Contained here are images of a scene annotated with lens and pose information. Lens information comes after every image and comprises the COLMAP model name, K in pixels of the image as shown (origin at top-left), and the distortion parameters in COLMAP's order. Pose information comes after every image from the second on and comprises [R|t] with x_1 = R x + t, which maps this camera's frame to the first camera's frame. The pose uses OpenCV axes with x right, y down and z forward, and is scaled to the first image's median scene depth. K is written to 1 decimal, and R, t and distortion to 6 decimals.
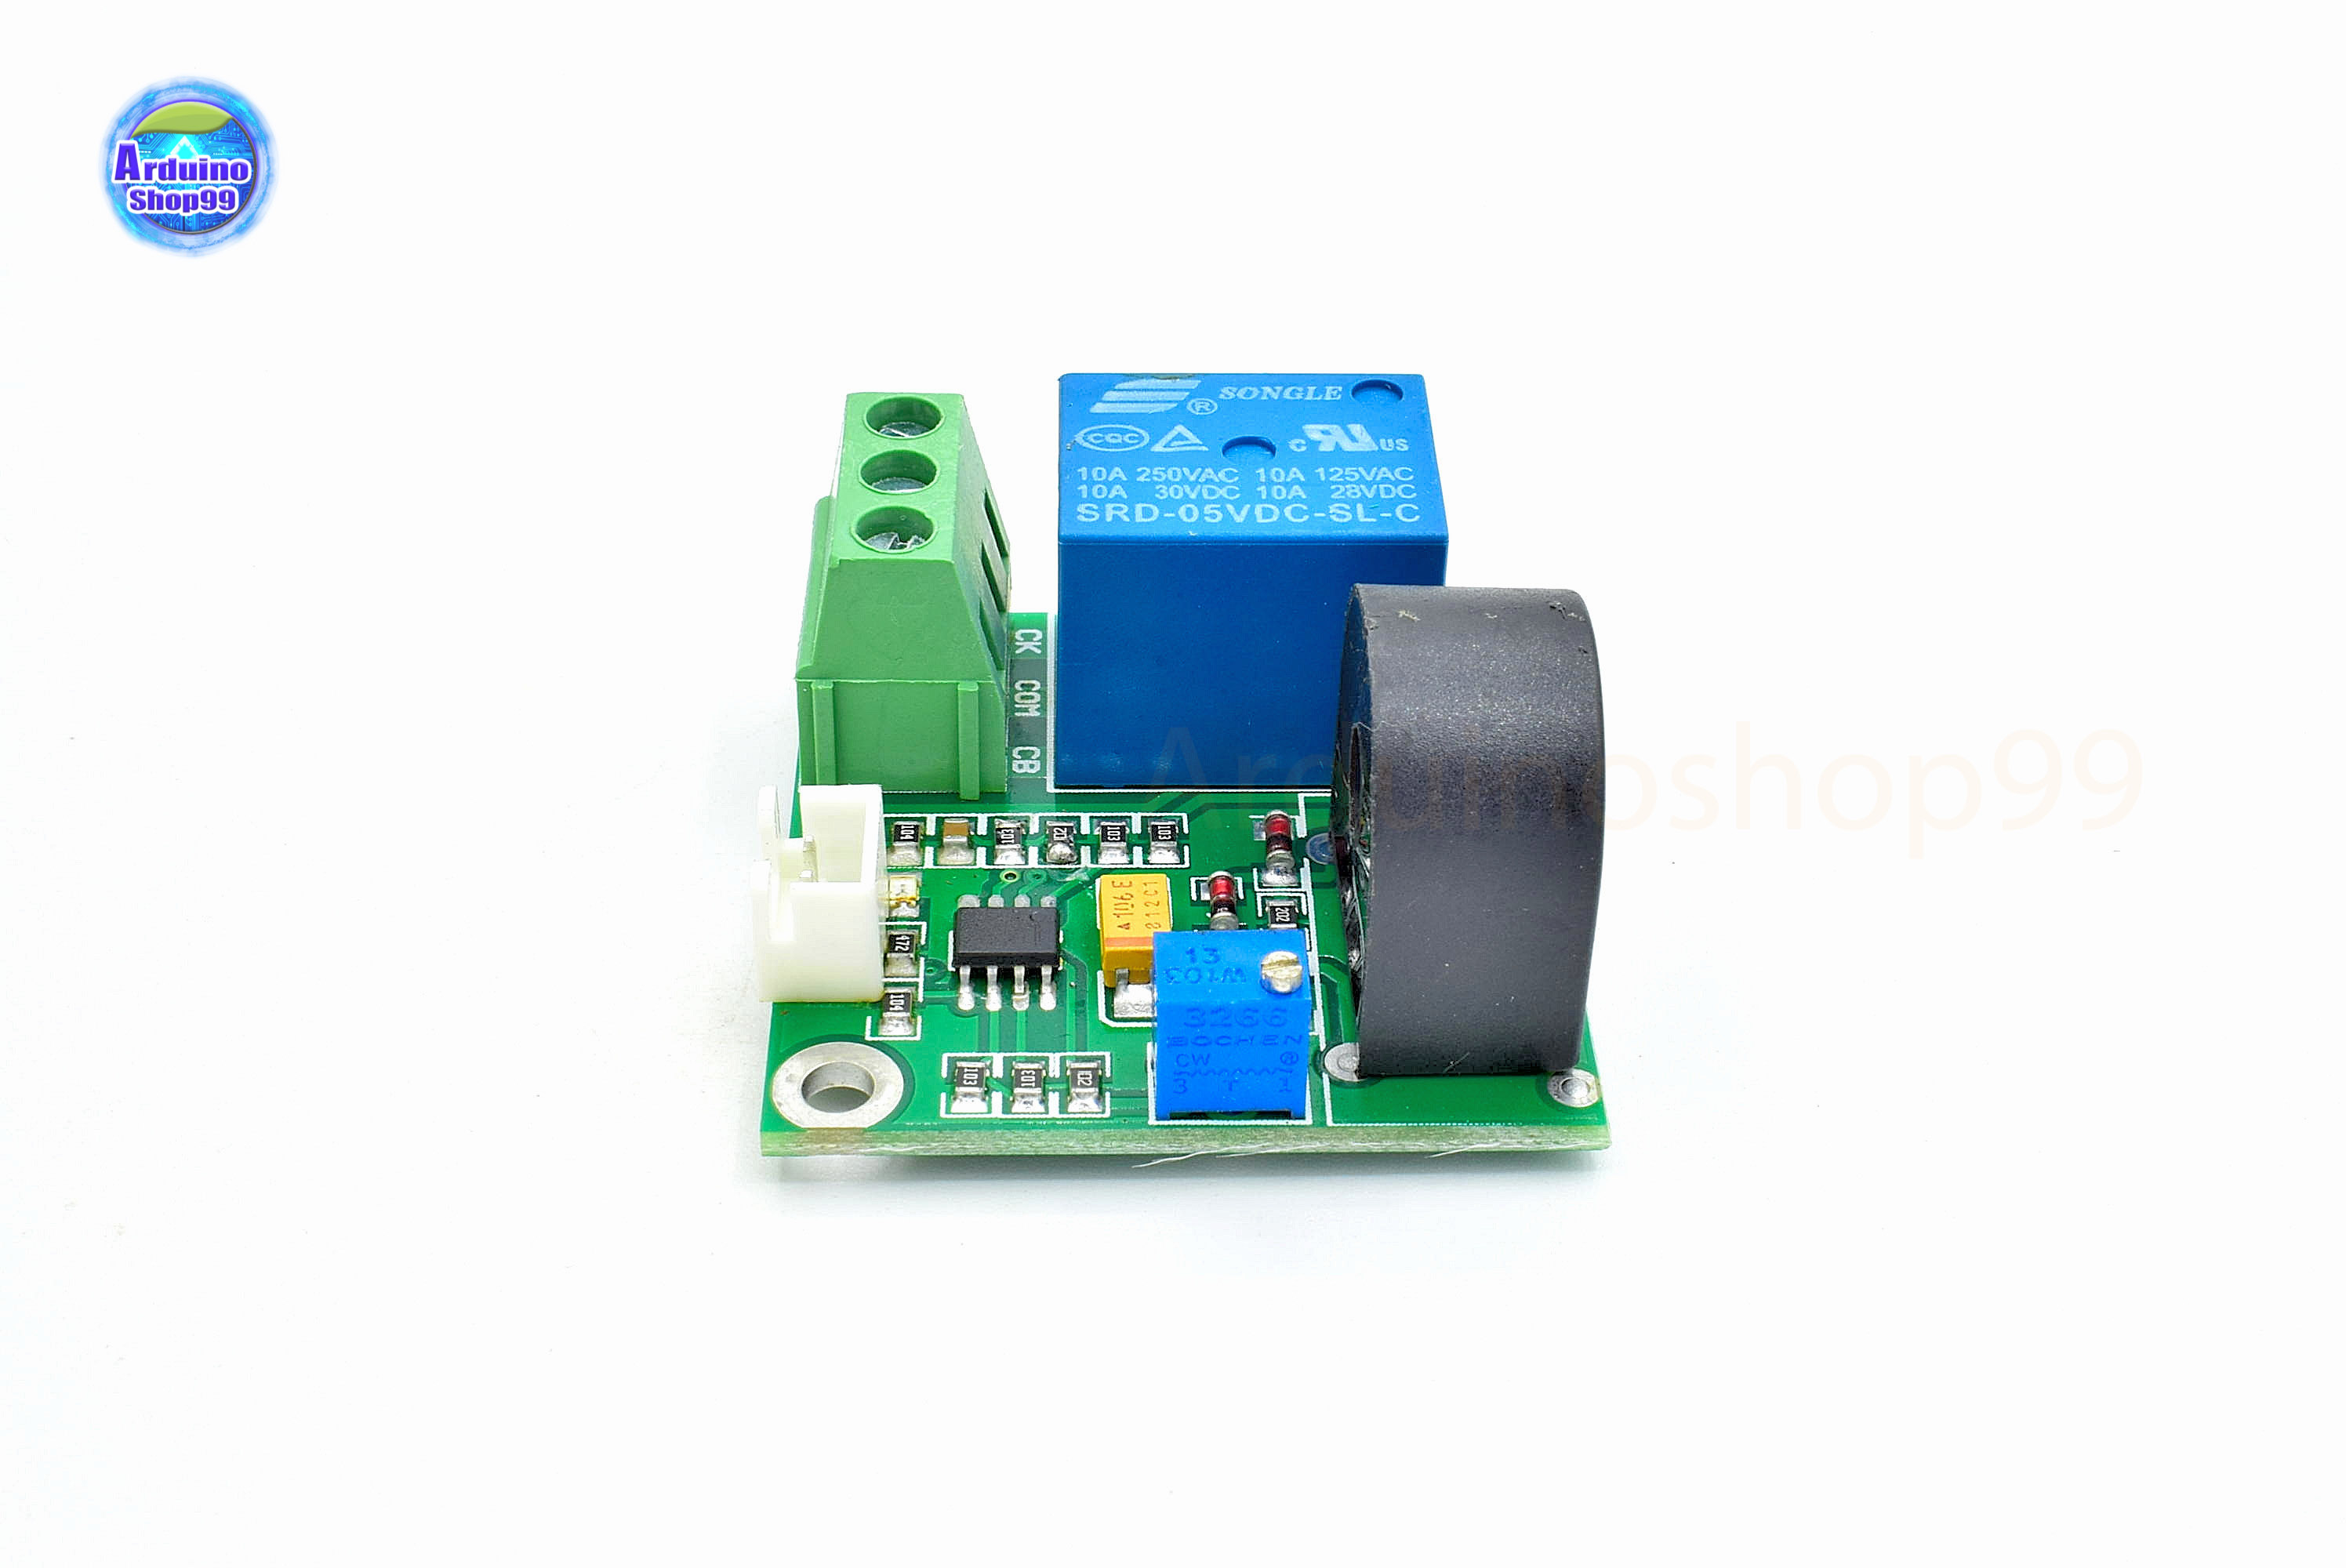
lens RADIAL K [[3355.4, 0, 1172.4], [0, 3355.4, 790.4], [0, 0, 1]] dist [0.014792, 0.000000]
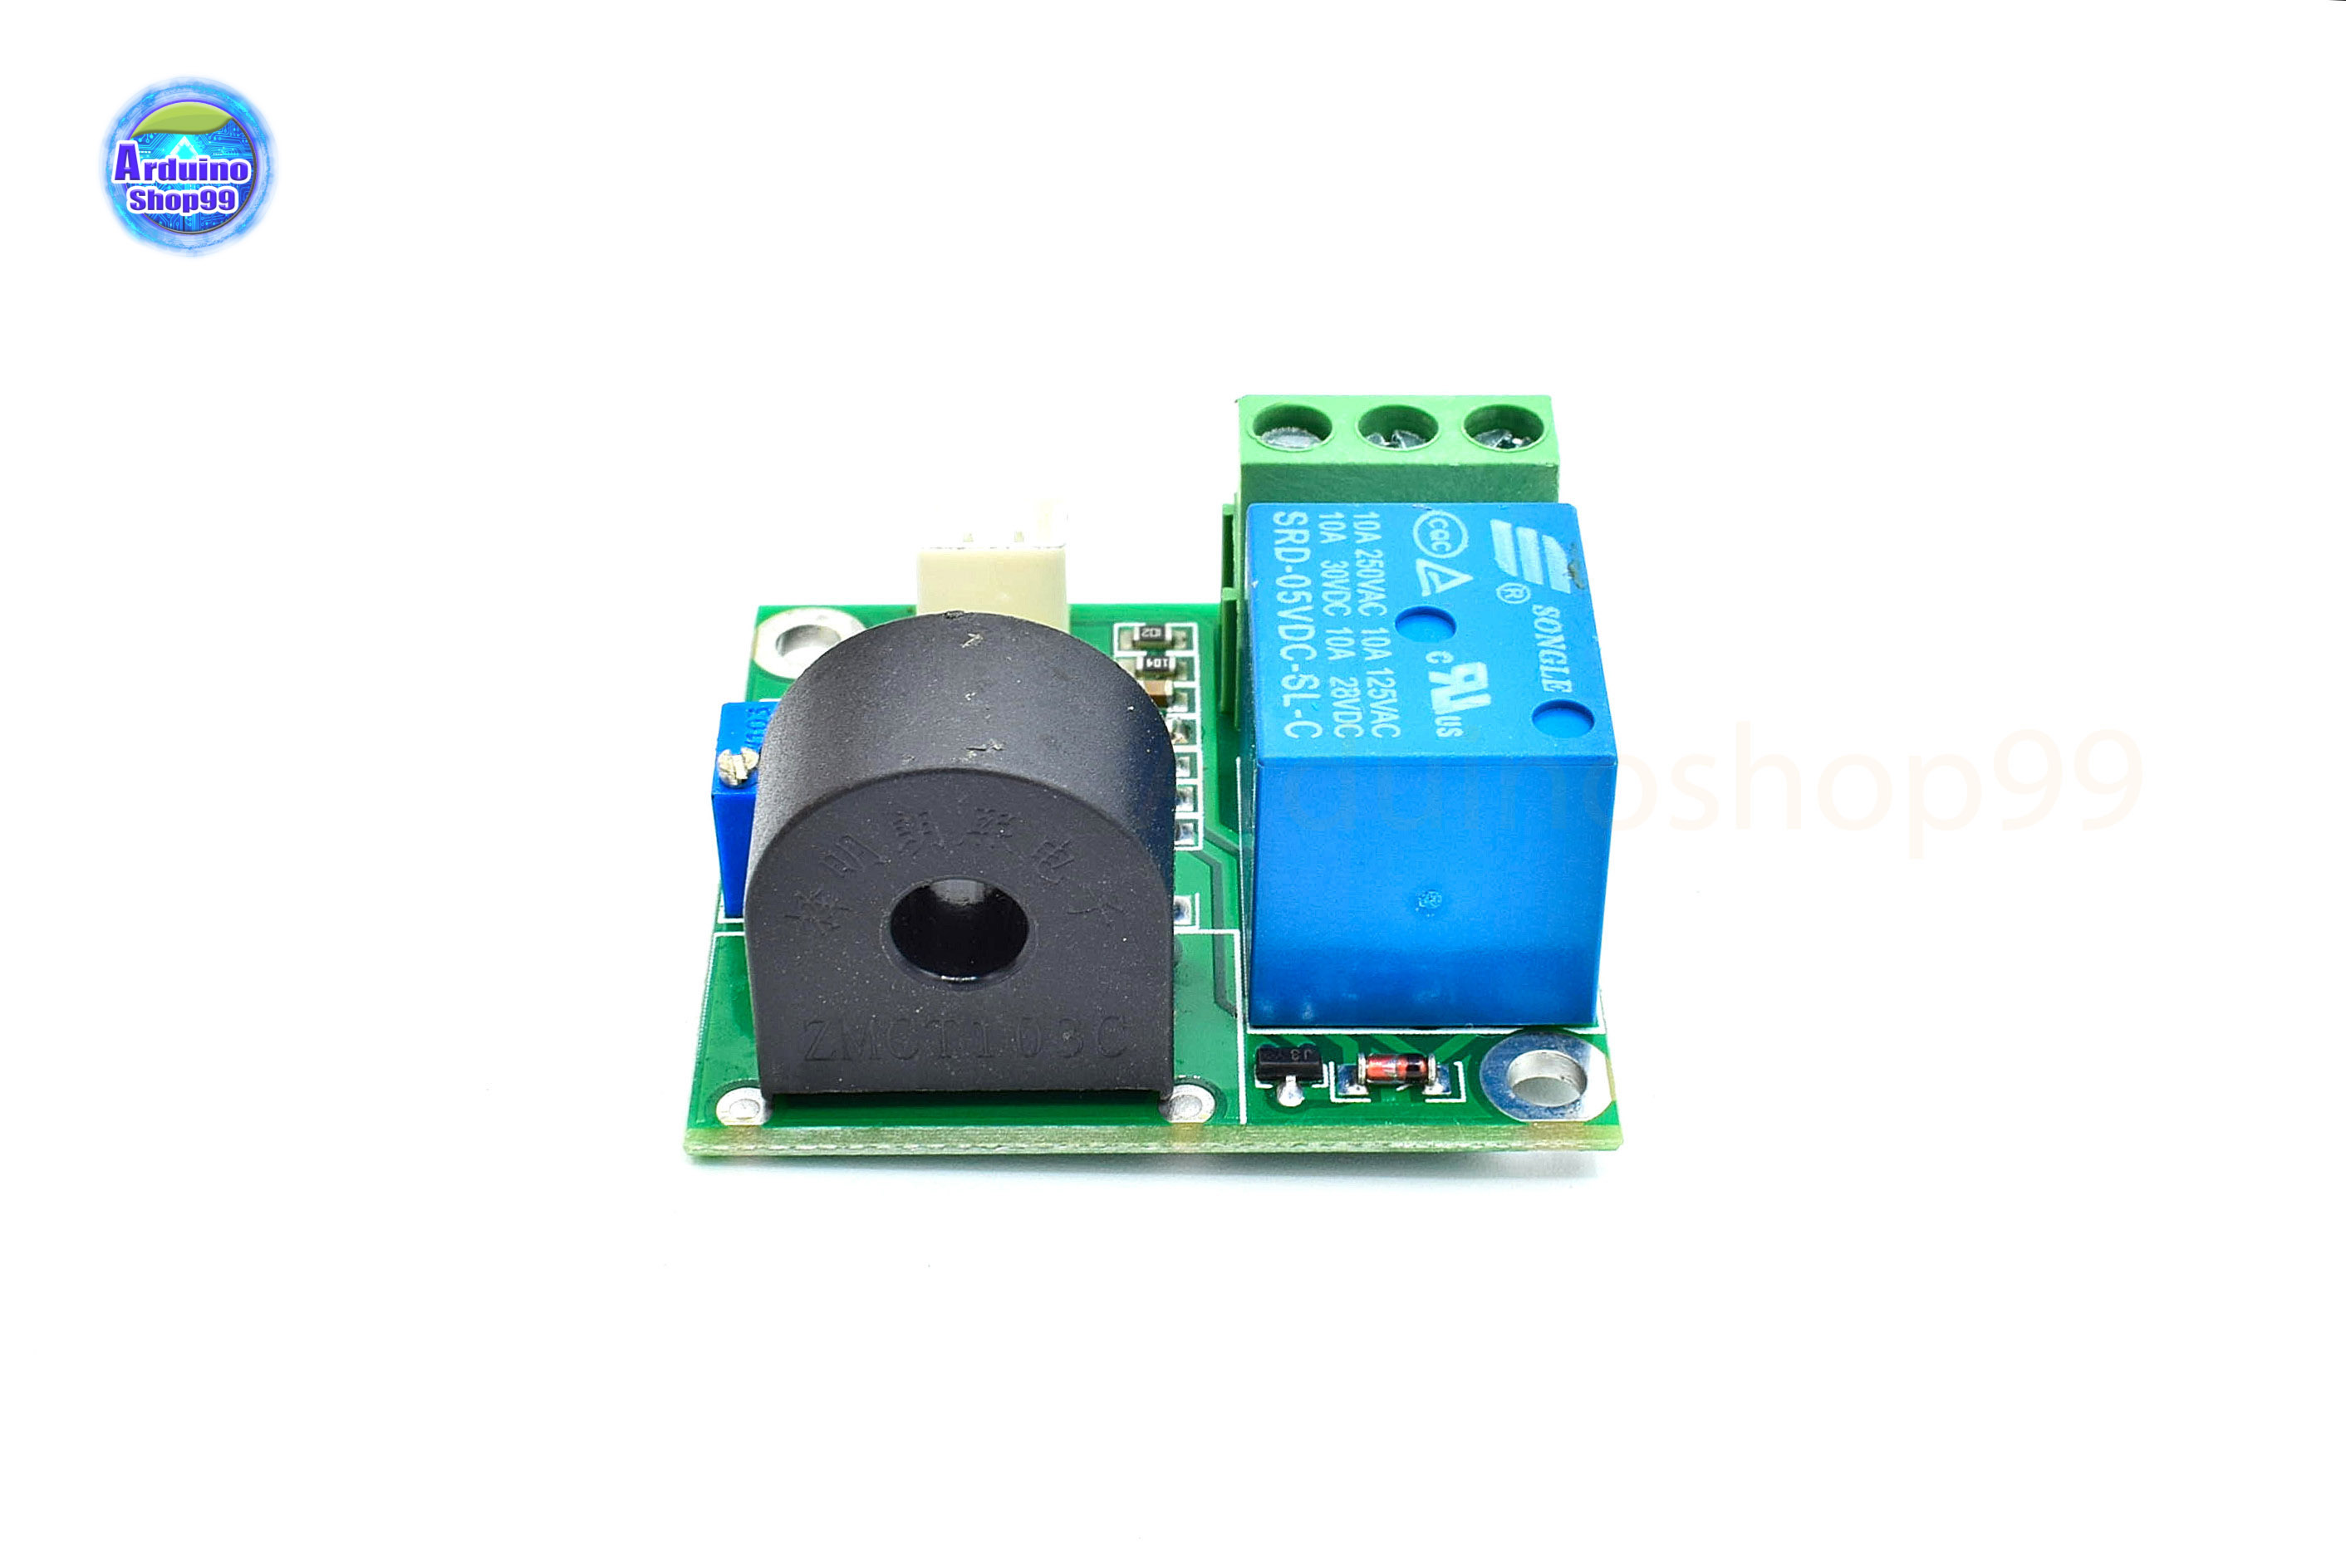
lens RADIAL K [[3355.1, 0, 1168.0], [0, 3355.1, 788.8], [0, 0, 1]] dist [0.014792, 0.000000]
pose [[-0.019420, 0.619861, -0.784471, 0.755288], [-0.620888, 0.607513, 0.495405, -0.478094], [0.783659, 0.496689, 0.373067, 0.654085]]
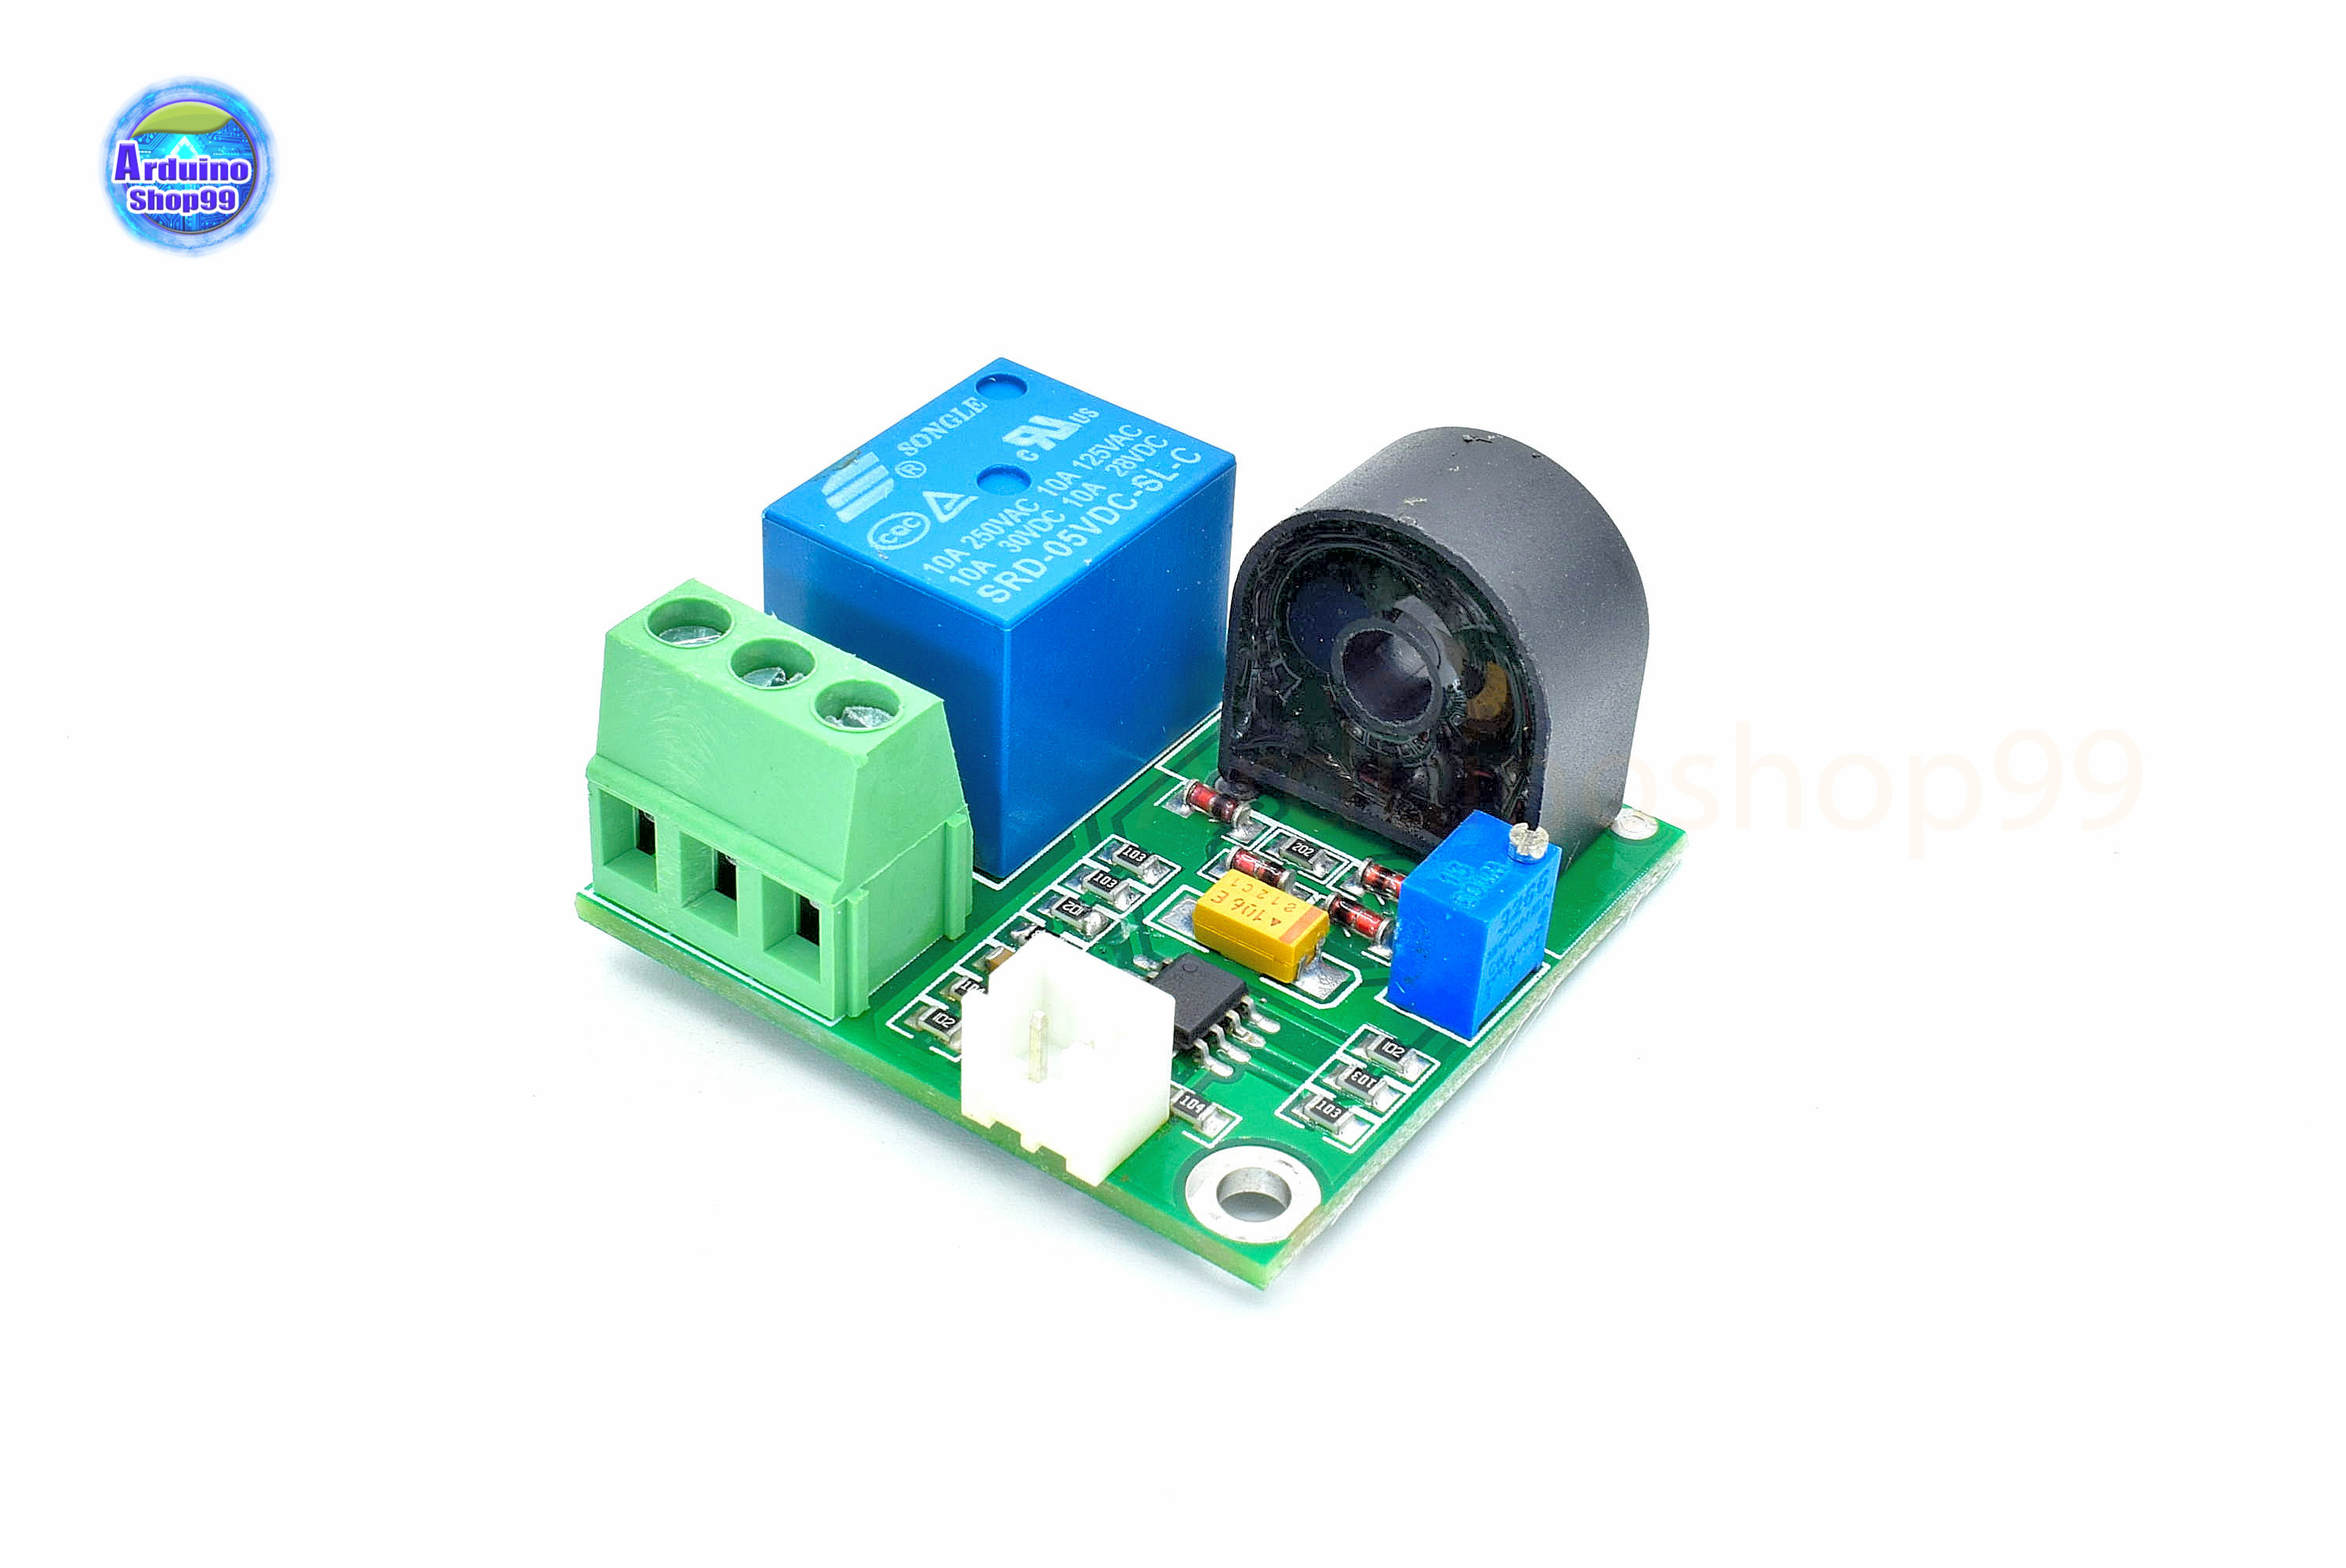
lens RADIAL K [[3355.4, 0, 1169.6], [0, 3355.4, 773.9], [0, 0, 1]] dist [0.014792, 0.000000]
pose [[0.600319, -0.481355, 0.638682, -0.630718], [0.466187, 0.859500, 0.209595, -0.215141], [-0.649836, 0.171921, 0.740375, 0.259959]]
